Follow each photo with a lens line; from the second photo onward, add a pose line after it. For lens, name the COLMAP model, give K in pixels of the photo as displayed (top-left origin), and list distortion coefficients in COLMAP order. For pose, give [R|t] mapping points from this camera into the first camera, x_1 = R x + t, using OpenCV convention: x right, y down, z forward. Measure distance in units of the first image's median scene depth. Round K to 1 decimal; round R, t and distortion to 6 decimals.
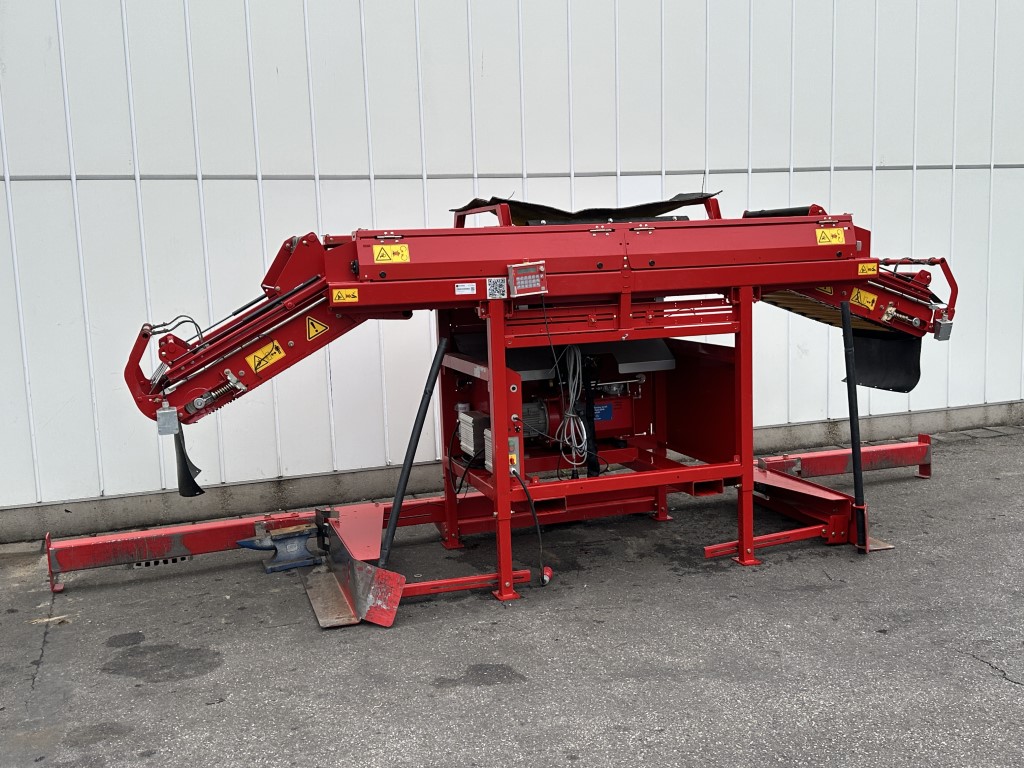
lens RADIAL K [[1049.6, 0, 518.4], [0, 1049.6, 378.6], [0, 0, 1]] dist [0.195965, -0.462643]
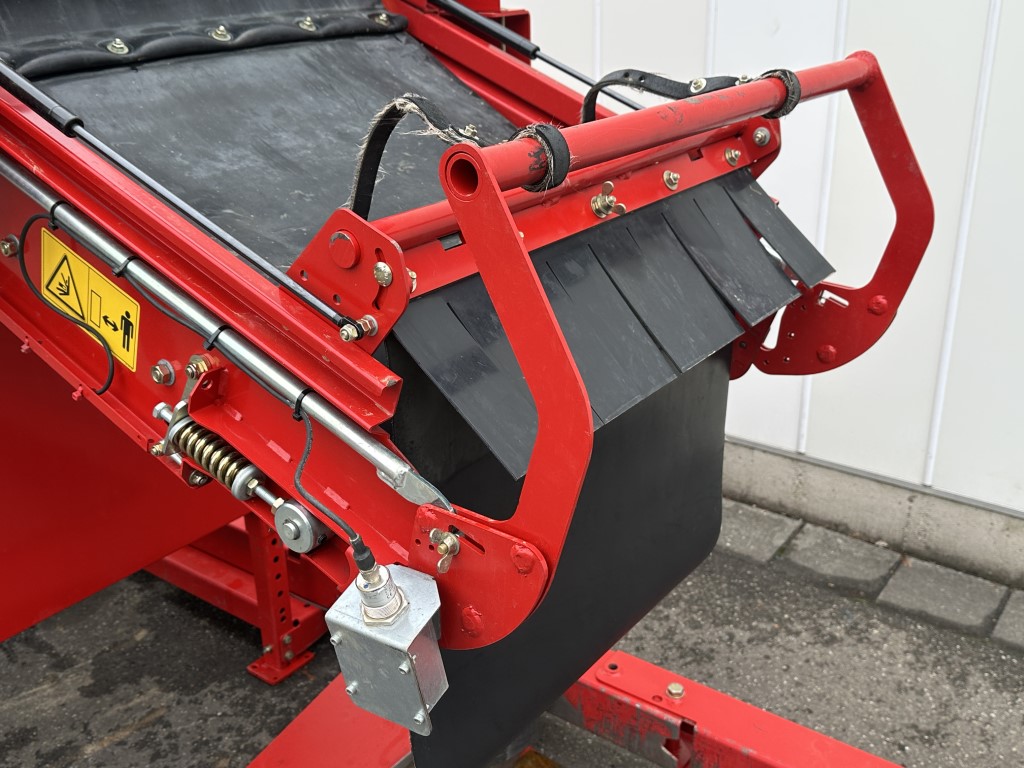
lens RADIAL K [[1049.6, 0, 518.4], [0, 1049.6, 378.6], [0, 0, 1]] dist [0.195965, -0.462643]
pose [[0.555731, 0.338603, -0.759283, 0.566763], [-0.101393, 0.934087, 0.342346, -0.147515], [0.825156, -0.113267, 0.553433, 1.062898]]
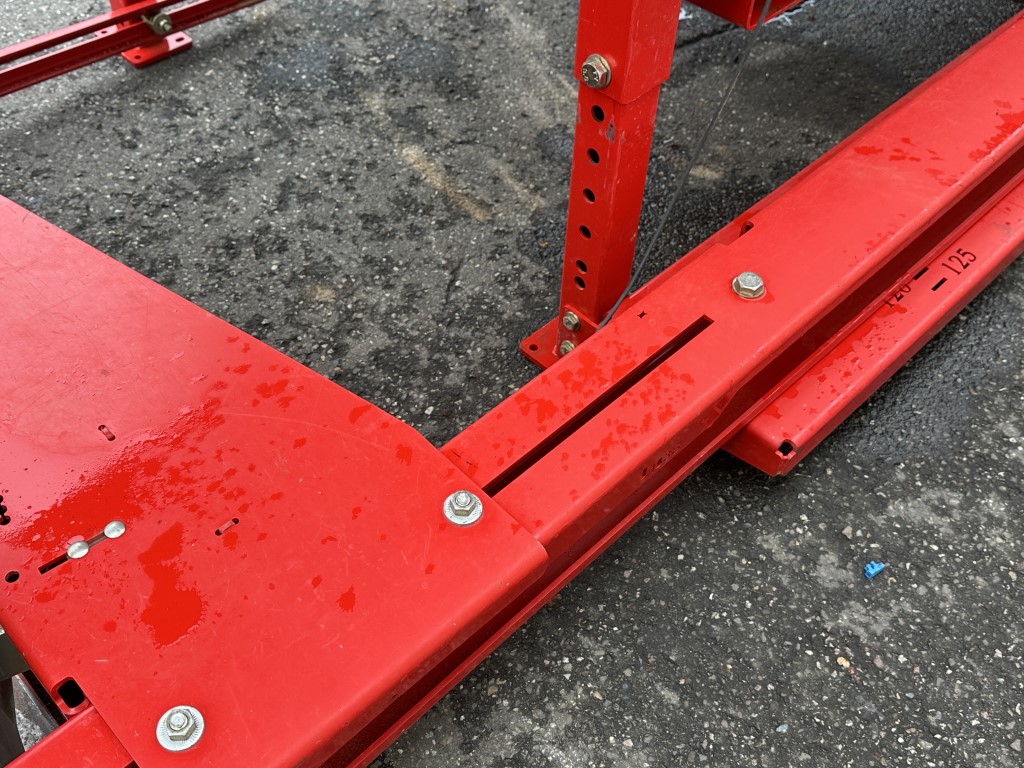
lens RADIAL K [[1049.6, 0, 518.4], [0, 1049.6, 378.6], [0, 0, 1]] dist [0.195965, -0.462643]
pose [[-0.898891, 0.333469, -0.284243, 0.252208], [-0.051239, 0.564252, 0.824011, -0.035824], [0.435167, 0.755260, -0.490114, 1.351614]]
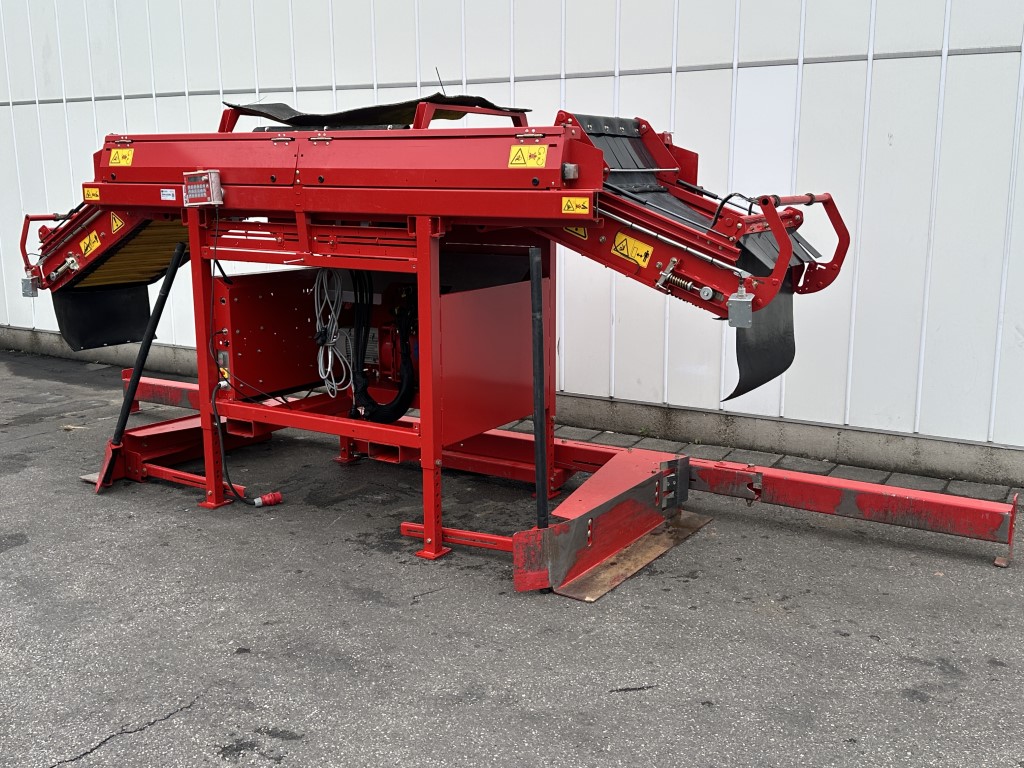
lens RADIAL K [[1049.6, 0, 518.4], [0, 1049.6, 378.6], [0, 0, 1]] dist [0.195965, -0.462643]
pose [[0.628360, 0.183953, -0.755860, 0.902161], [-0.118189, 0.982935, 0.140963, -0.089310], [0.768892, 0.000759, 0.639379, 0.558913]]
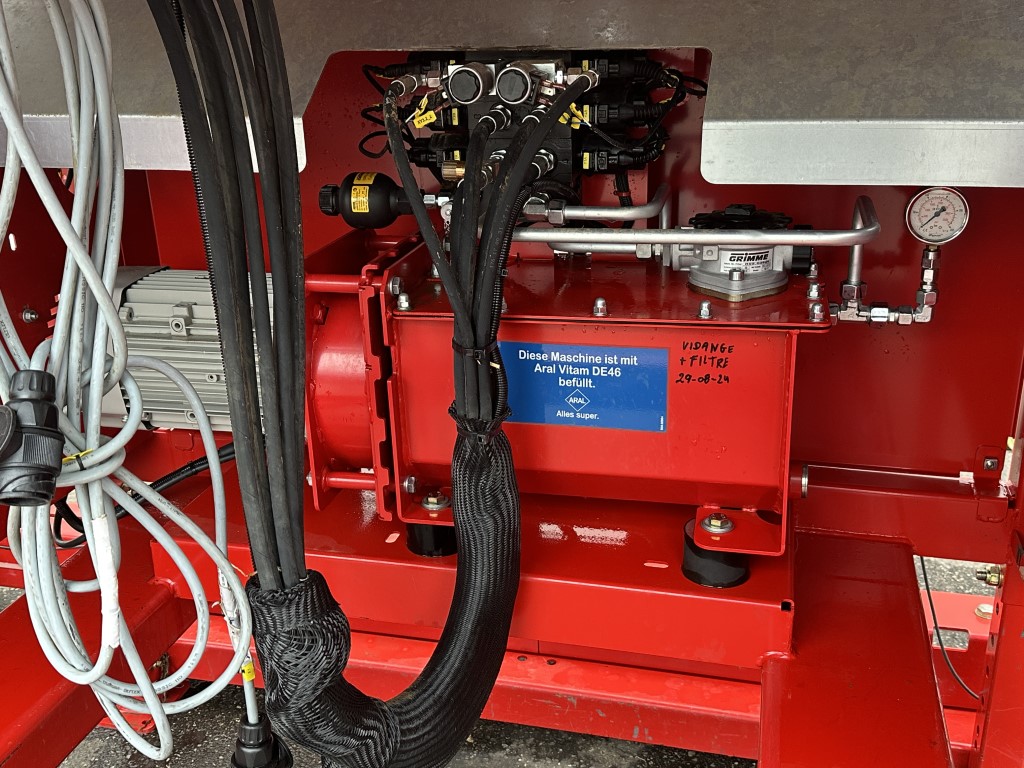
lens RADIAL K [[1049.6, 0, 518.4], [0, 1049.6, 378.6], [0, 0, 1]] dist [0.195965, -0.462643]
pose [[0.825615, 0.186693, -0.532452, 0.187951], [-0.065058, 0.968878, 0.238838, -0.012934], [0.560470, -0.162548, 0.812066, 0.957668]]
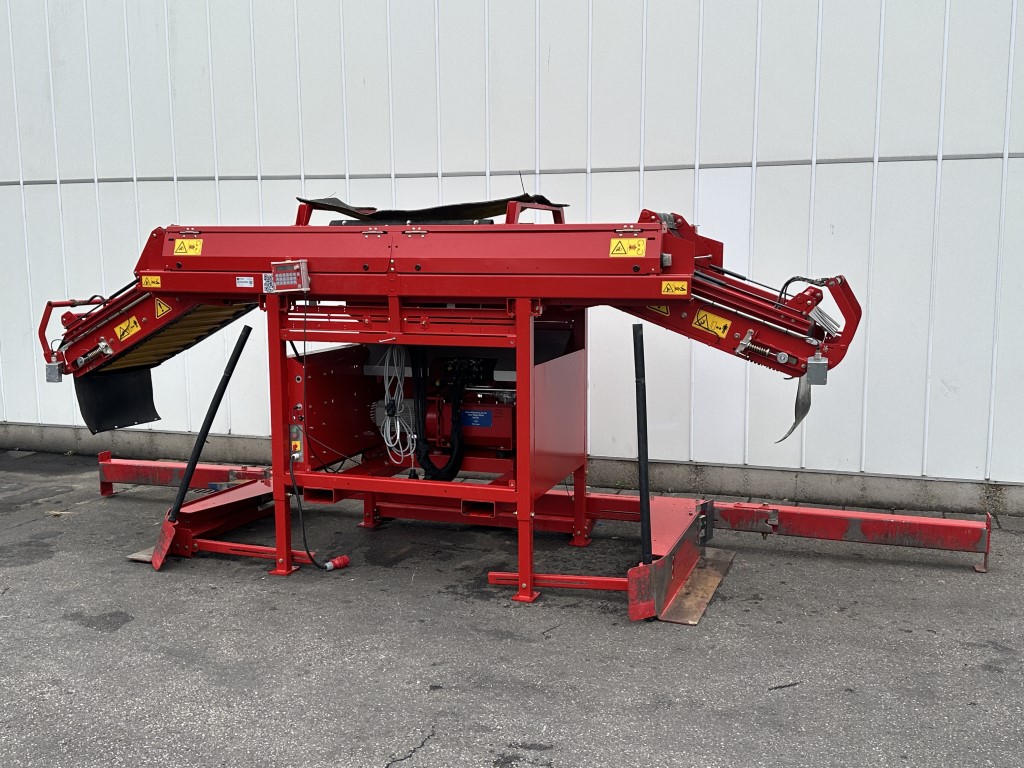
lens RADIAL K [[1049.6, 0, 518.4], [0, 1049.6, 378.6], [0, 0, 1]] dist [0.195965, -0.462643]
pose [[0.785854, 0.110444, -0.608470, 0.790686], [-0.100541, 0.993650, 0.050507, -0.064974], [0.610184, 0.021484, 0.791968, 0.283197]]
